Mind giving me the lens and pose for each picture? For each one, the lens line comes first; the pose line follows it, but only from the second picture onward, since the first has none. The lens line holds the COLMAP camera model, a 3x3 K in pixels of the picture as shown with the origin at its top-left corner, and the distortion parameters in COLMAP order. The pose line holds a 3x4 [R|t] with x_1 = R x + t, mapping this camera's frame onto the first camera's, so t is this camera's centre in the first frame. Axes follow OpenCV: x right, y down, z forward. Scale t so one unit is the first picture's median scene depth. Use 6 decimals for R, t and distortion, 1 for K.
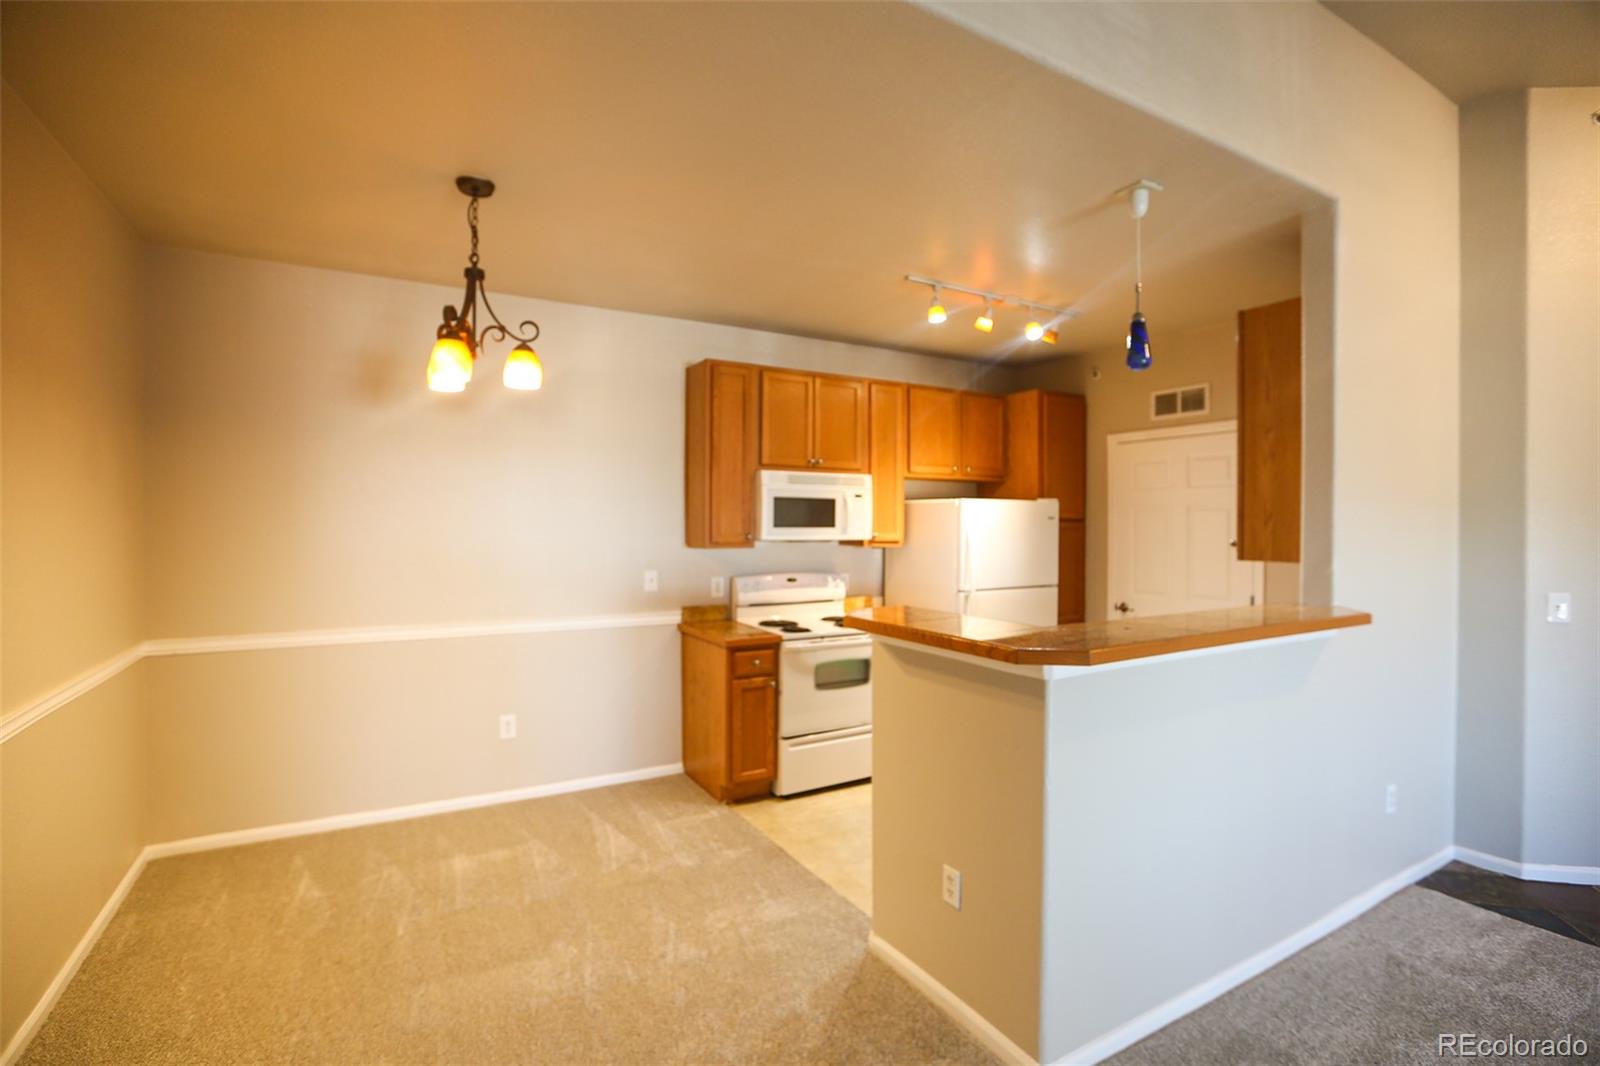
lens RADIAL K [[746.0, 0, 808.1], [0, 746.0, 530.6], [0, 0, 1]] dist [-0.045992, 0.013777]
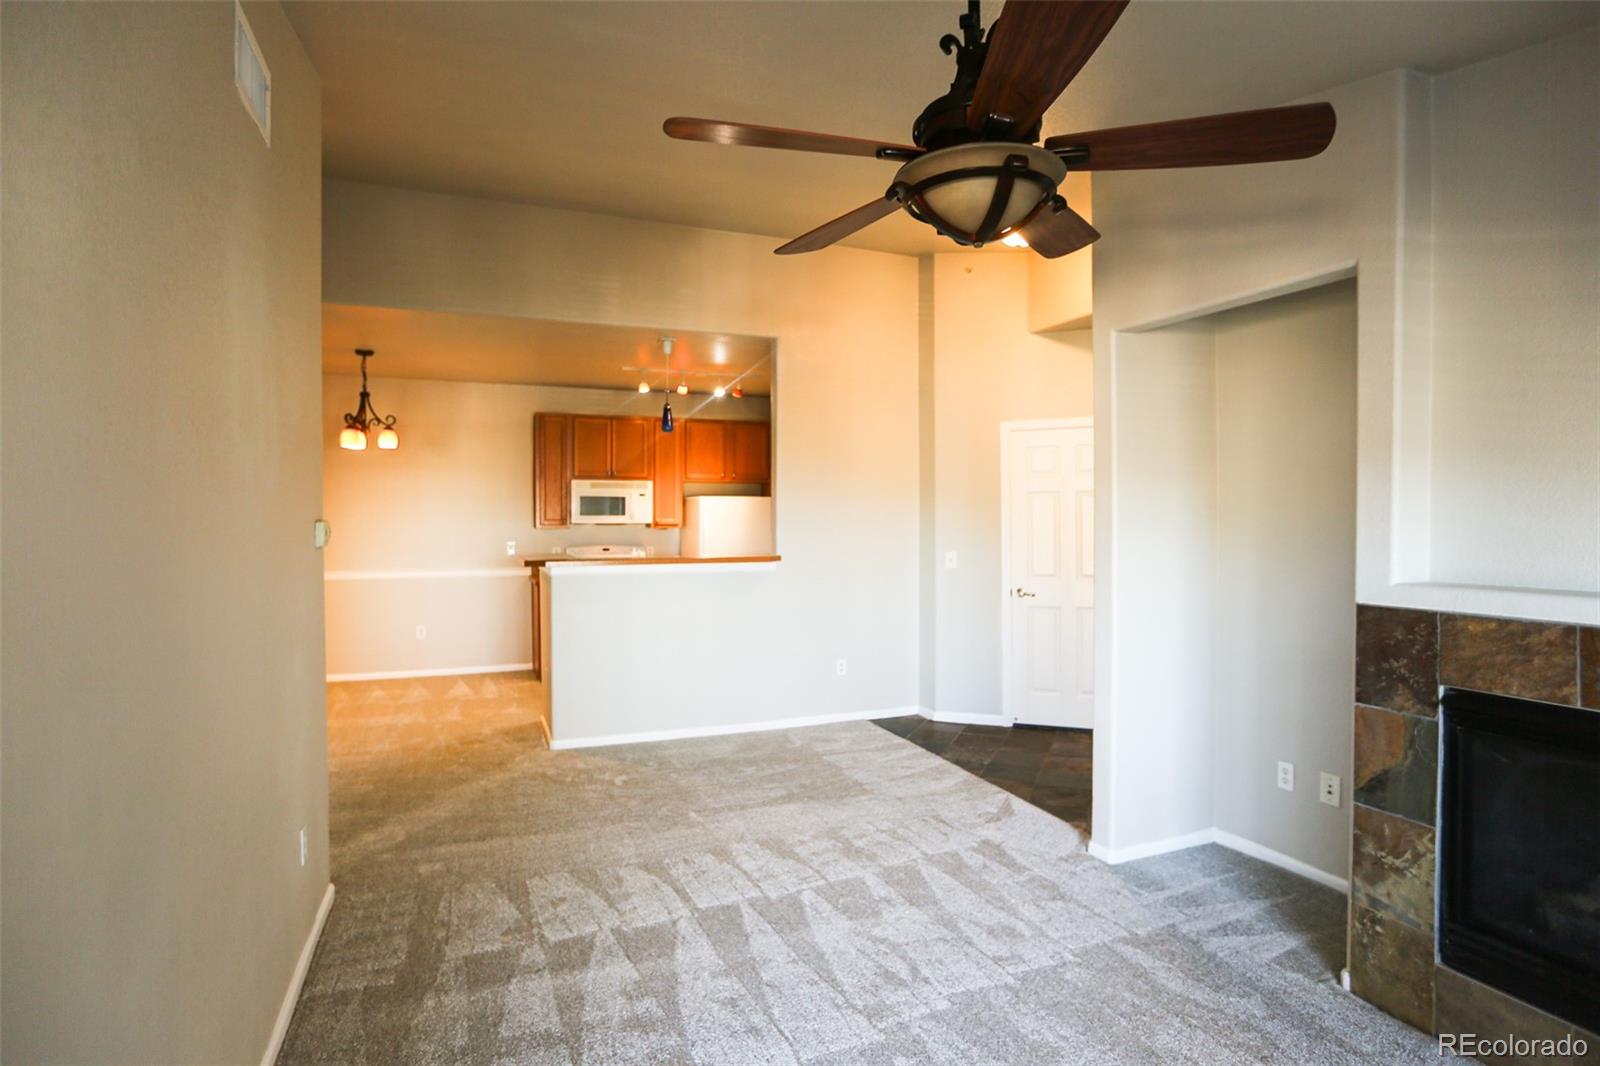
lens RADIAL K [[823.8, 0, 776.8], [0, 823.8, 522.7], [0, 0, 1]] dist [-0.005233, -0.000001]
pose [[0.986248, -0.003575, -0.165234, 0.676583], [0.003019, 0.999989, -0.003616, 0.019886], [0.165246, 0.003067, 0.986248, -0.696225]]
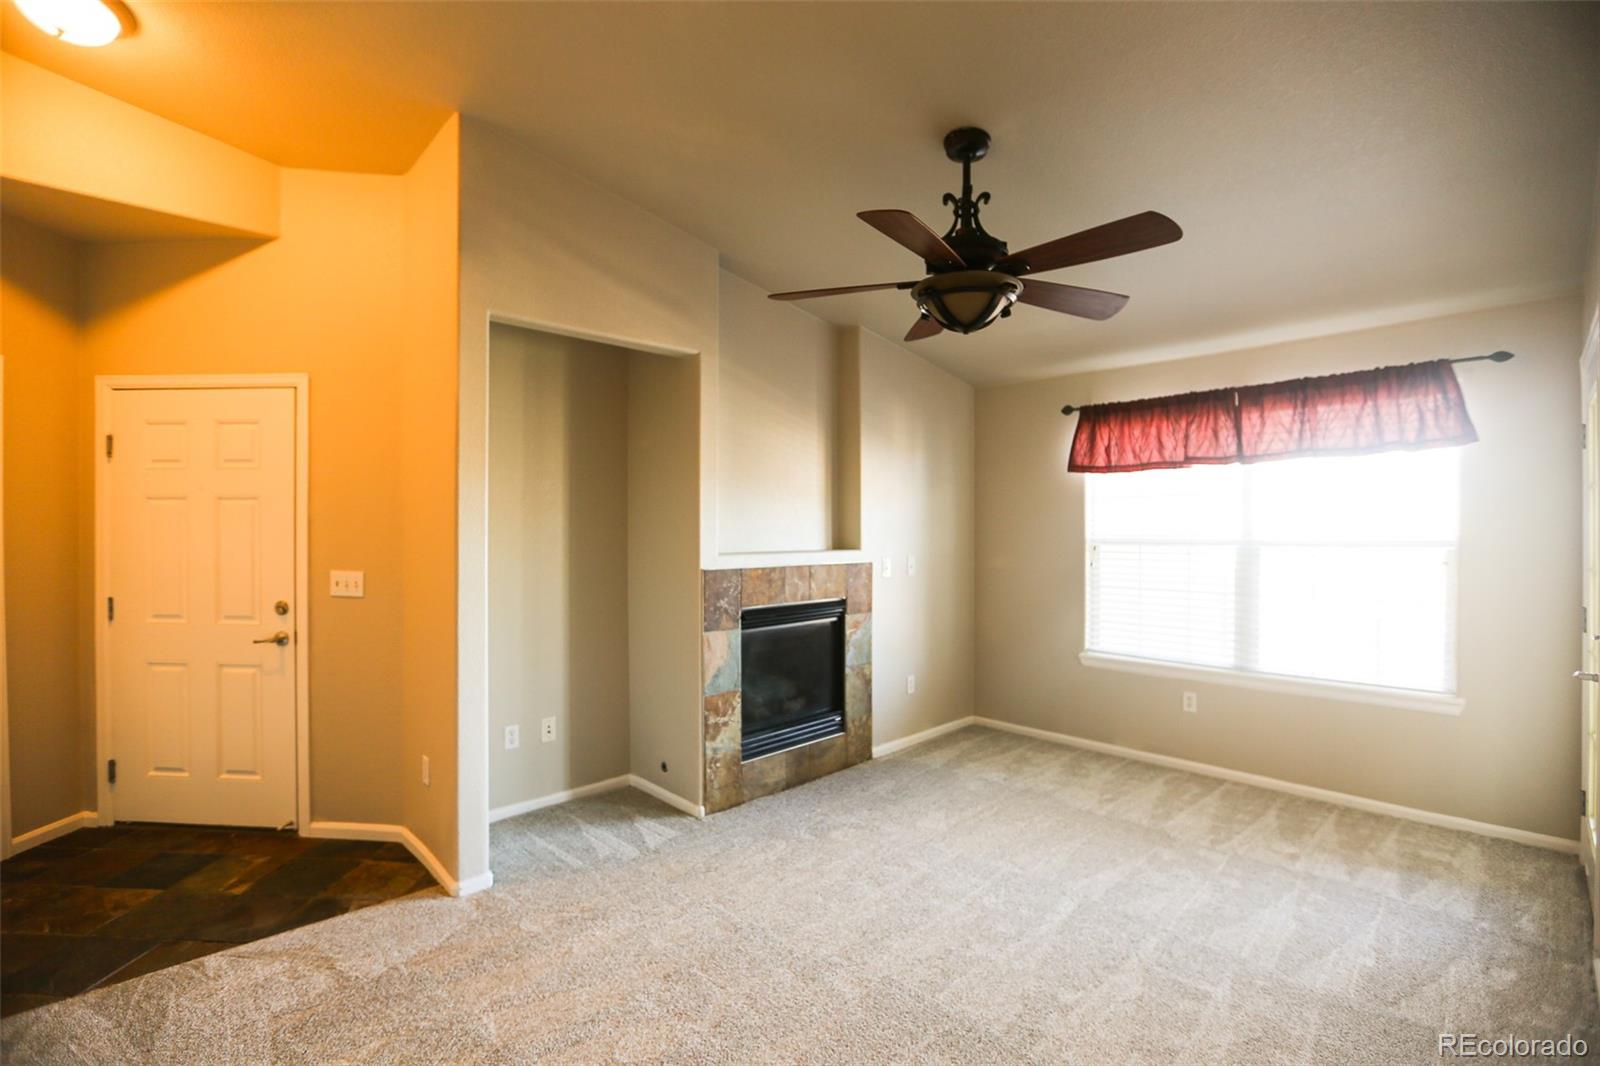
lens RADIAL K [[718.7, 0, 786.9], [0, 718.7, 533.8], [0, 0, 1]] dist [-0.029970, 0.000843]
pose [[-0.214196, -0.008506, 0.976754, 0.176517], [0.012290, 0.999859, 0.011402, 0.028286], [-0.976713, 0.014446, -0.214061, 0.032441]]
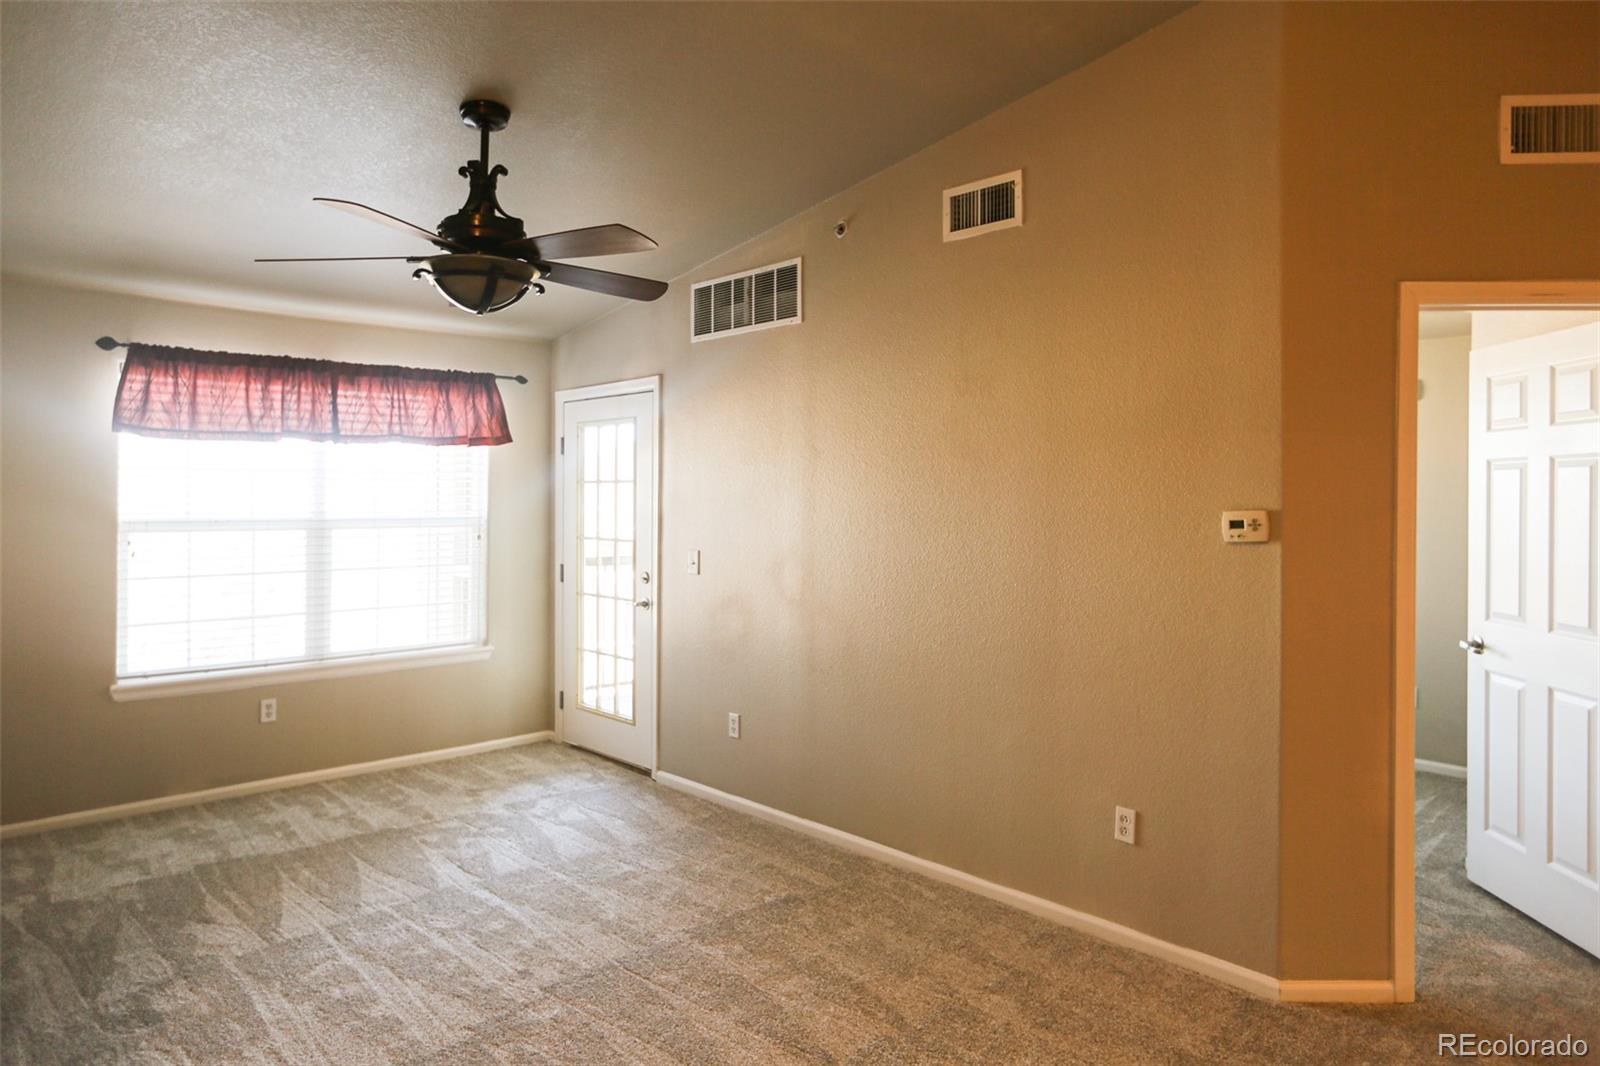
lens RADIAL K [[998.0, 0, 819.6], [0, 998.0, 492.1], [0, 0, 1]] dist [-0.001290, 0.001779]
pose [[-0.975252, -0.010626, -0.220842, 0.627699], [-0.013187, 0.999862, 0.010124, -0.003215], [0.220704, 0.012785, -0.975257, 0.579224]]
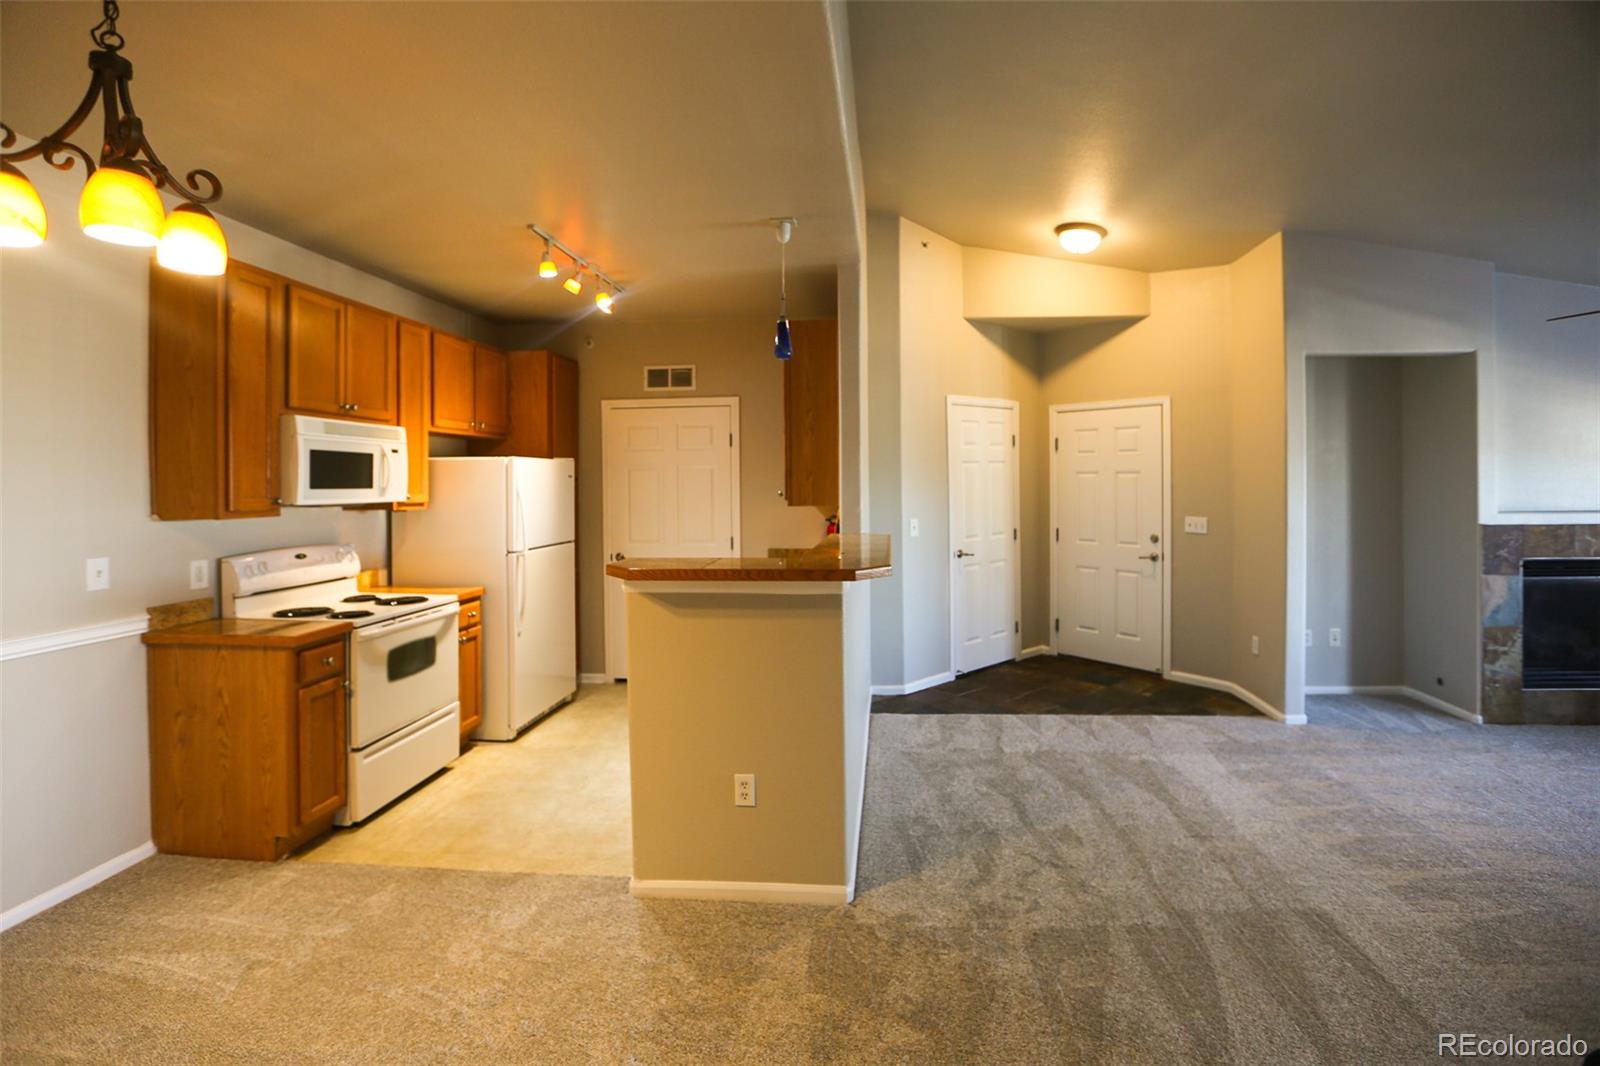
lens RADIAL K [[746.0, 0, 828.7], [0, 746.0, 481.9], [0, 0, 1]] dist [-0.045992, 0.013777]
pose [[0.573639, -0.008678, 0.819062, -0.366333], [0.020566, 0.999781, -0.003811, 0.002631], [-0.818850, 0.019031, 0.573692, 0.117067]]
